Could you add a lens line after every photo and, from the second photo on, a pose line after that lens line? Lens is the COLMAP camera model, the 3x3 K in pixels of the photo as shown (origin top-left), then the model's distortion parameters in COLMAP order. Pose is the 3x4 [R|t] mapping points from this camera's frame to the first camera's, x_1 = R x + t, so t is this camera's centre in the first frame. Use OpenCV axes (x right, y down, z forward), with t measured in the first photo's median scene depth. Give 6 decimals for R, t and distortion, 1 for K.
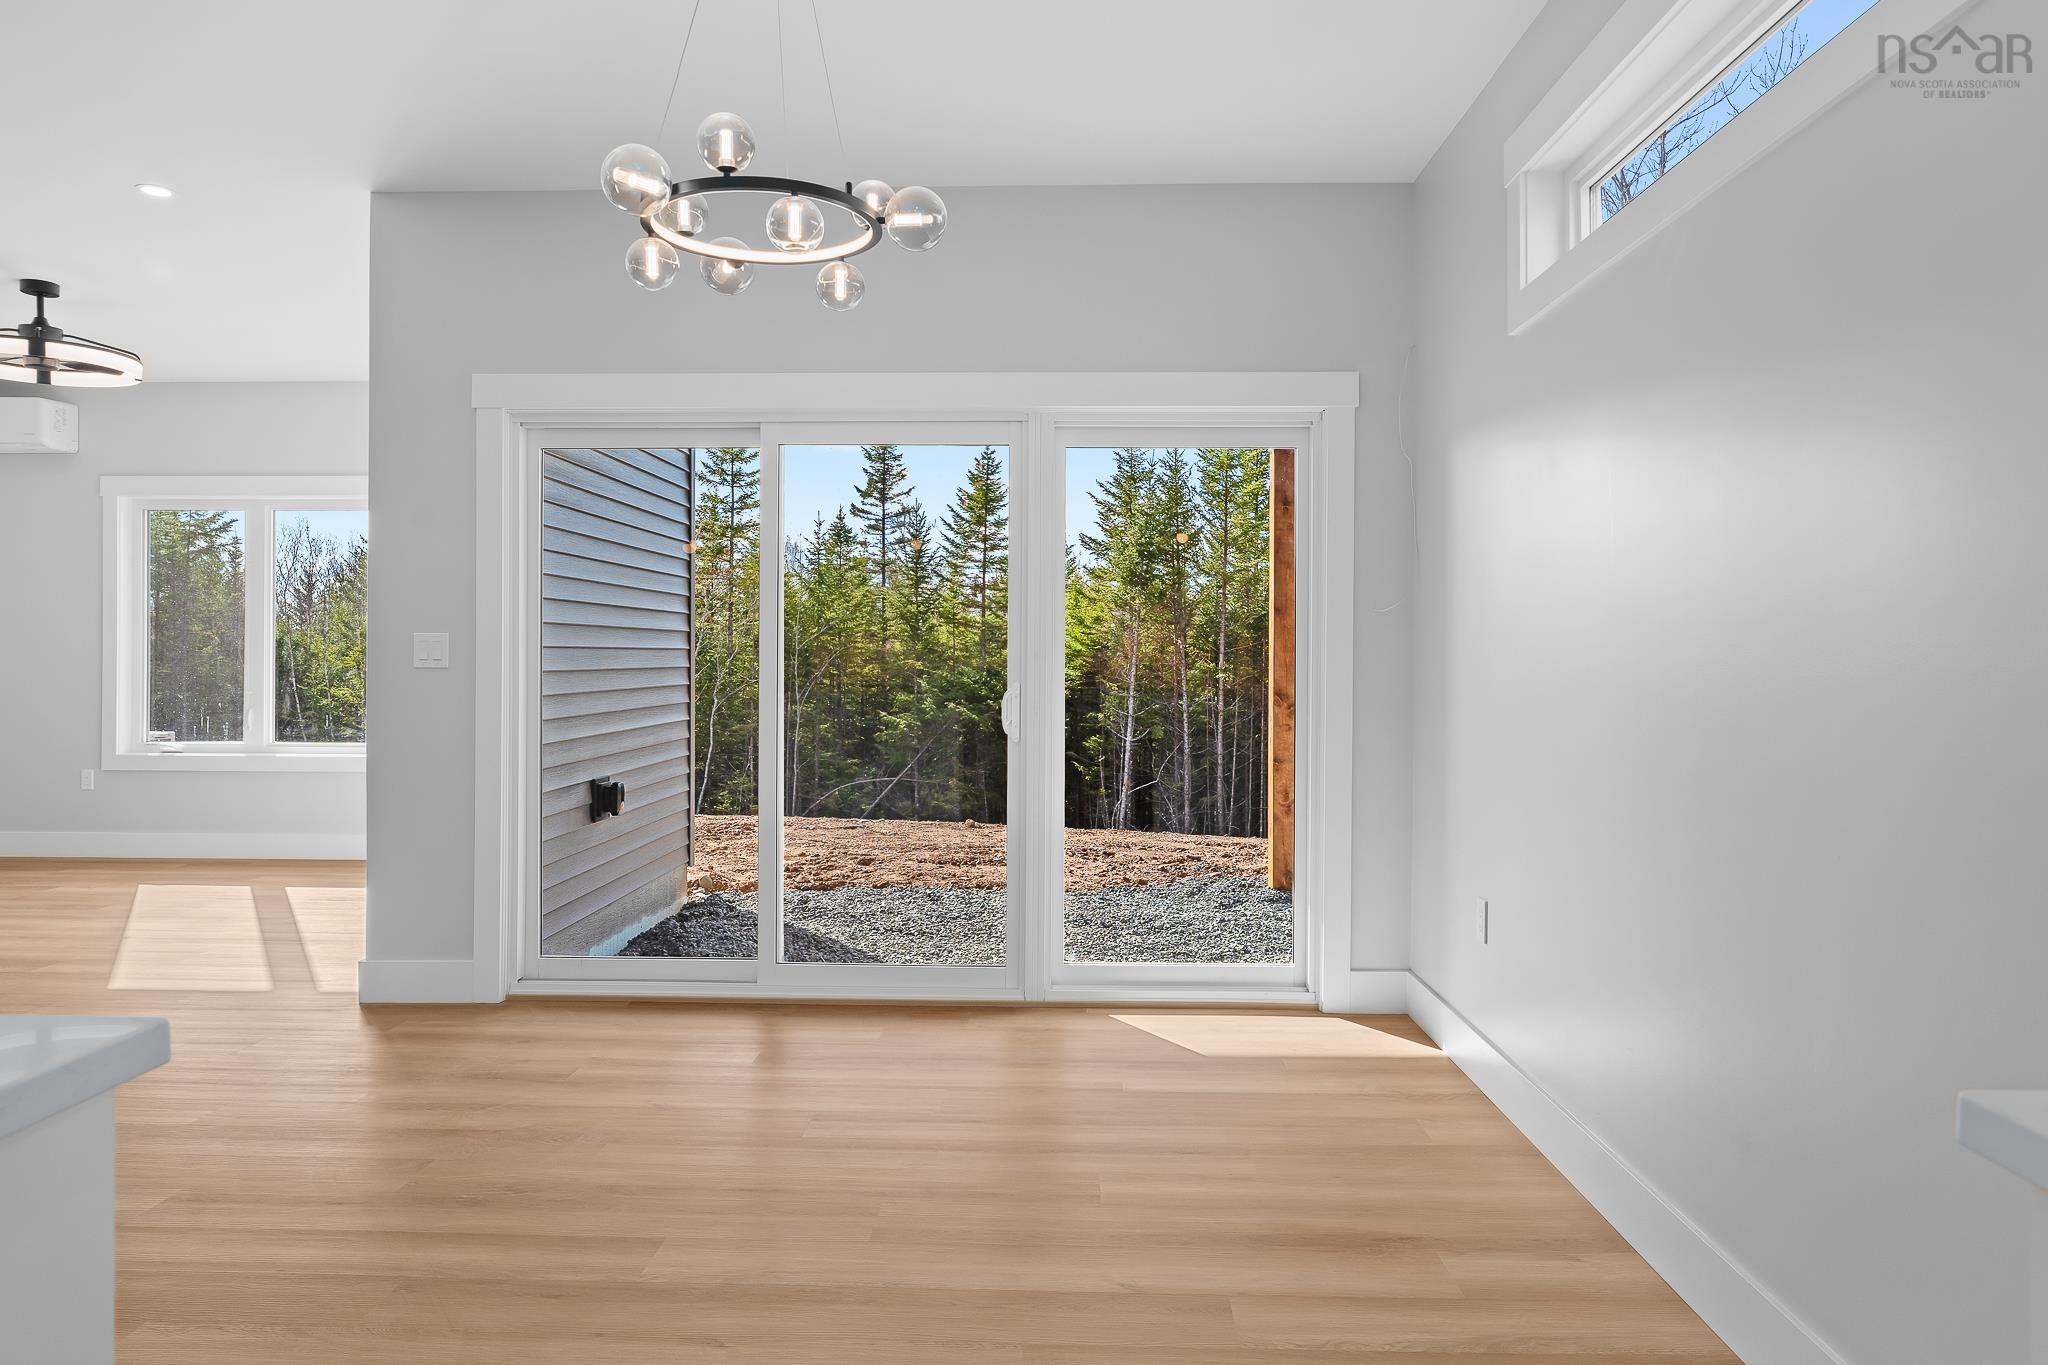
lens RADIAL K [[1243.8, 0, 1024.0], [0, 1243.8, 682.5], [0, 0, 1]] dist [-0.011593, -0.001200]
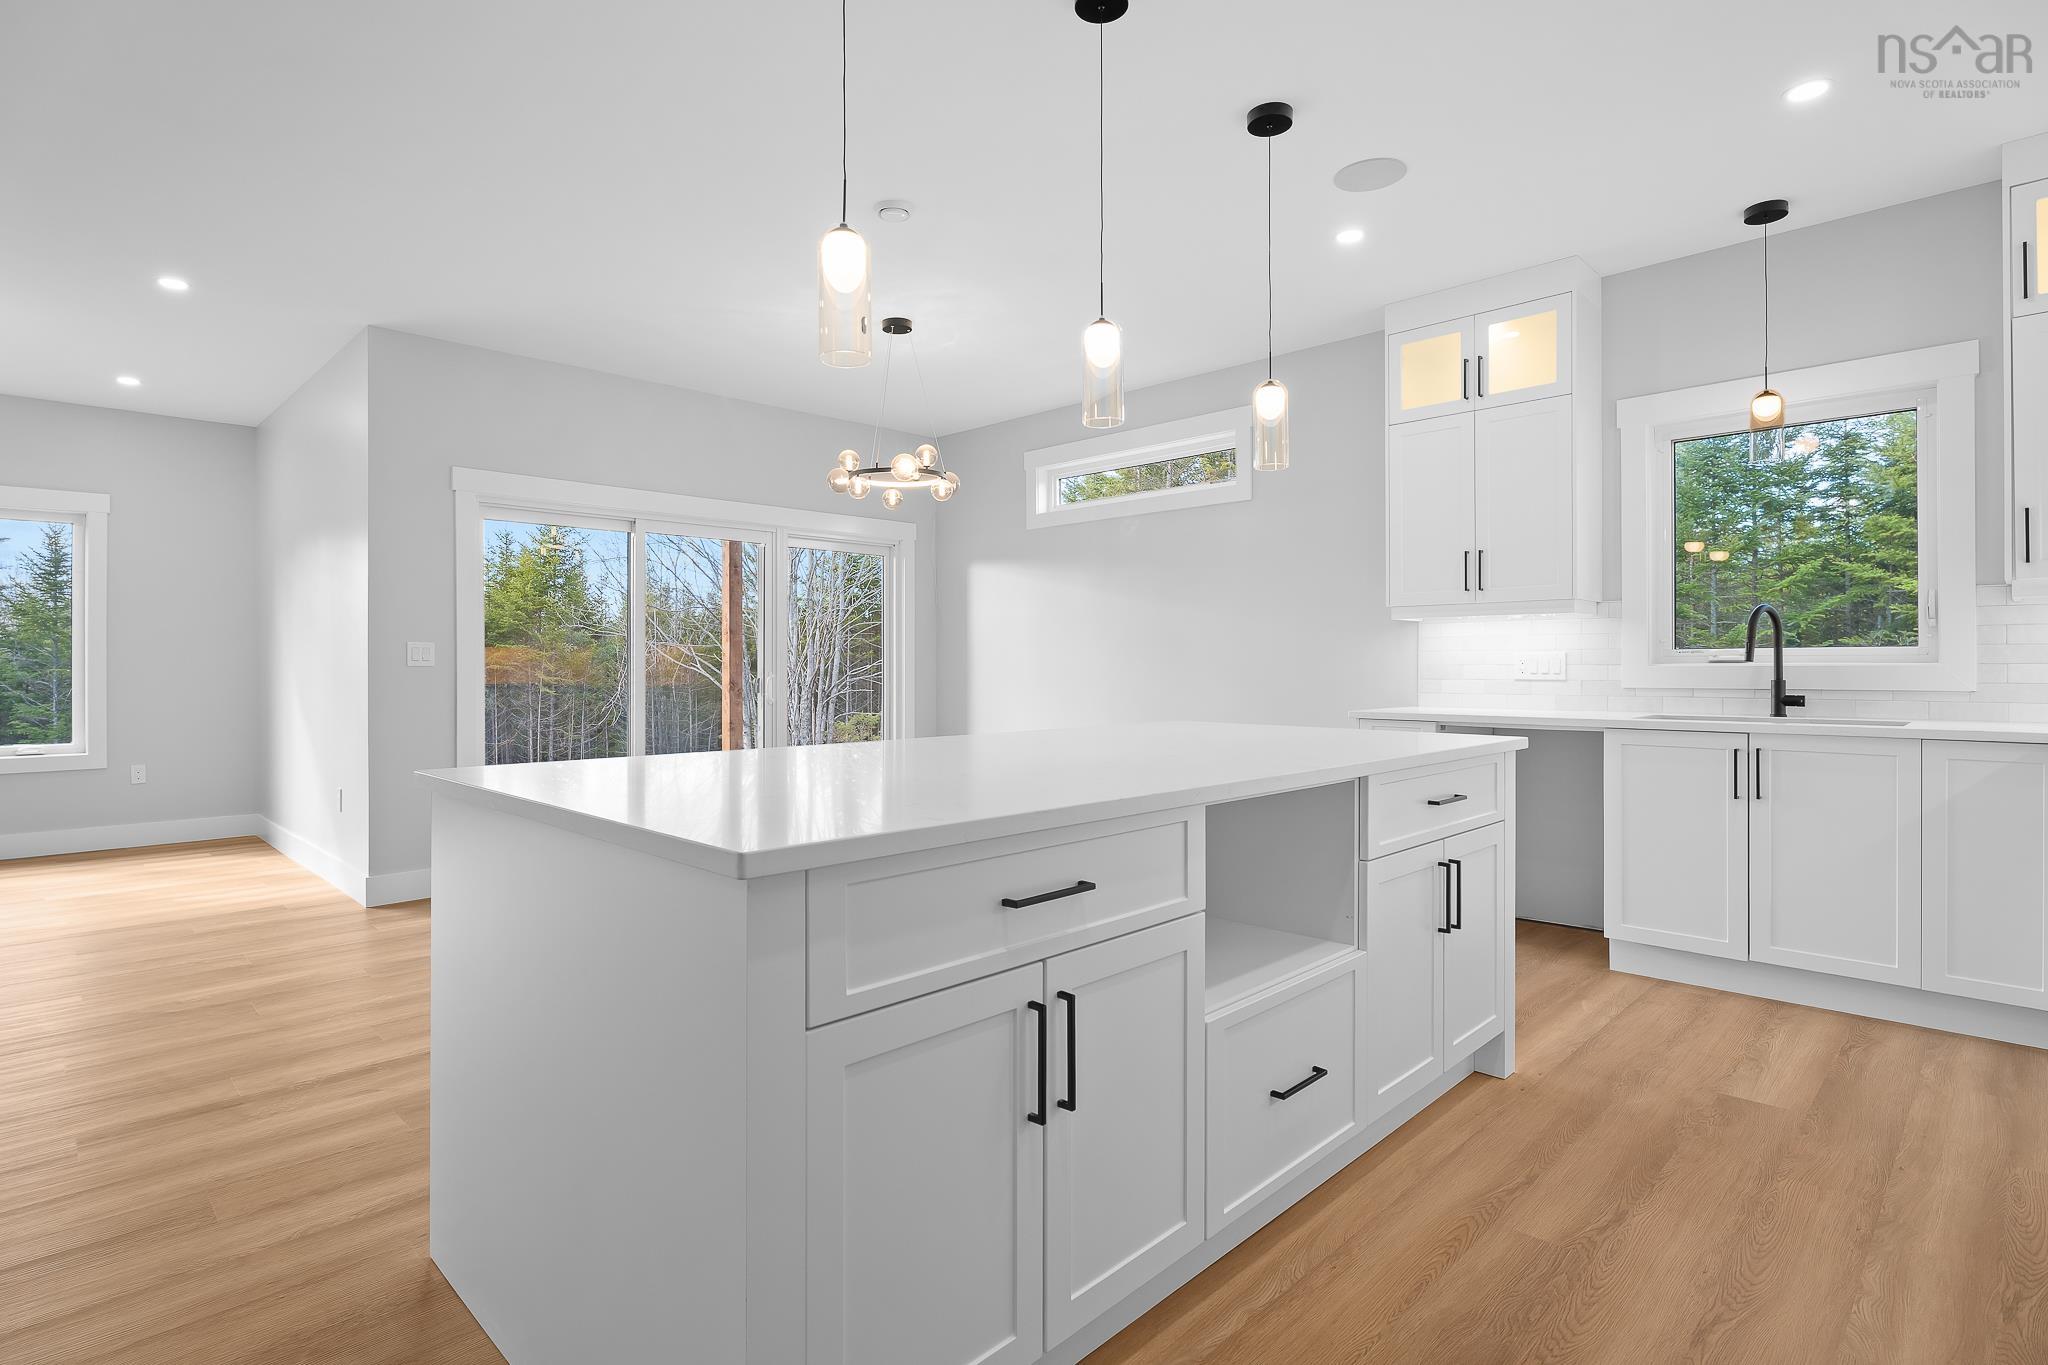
lens RADIAL K [[1008.8, 0, 1024.0], [0, 1008.8, 682.5], [0, 0, 1]] dist [-0.000105, 0.000007]
pose [[0.680051, -0.017015, 0.732967, -0.140611], [0.017158, 0.999826, 0.007291, 0.001731], [-0.732964, 0.007618, 0.680225, -0.050738]]
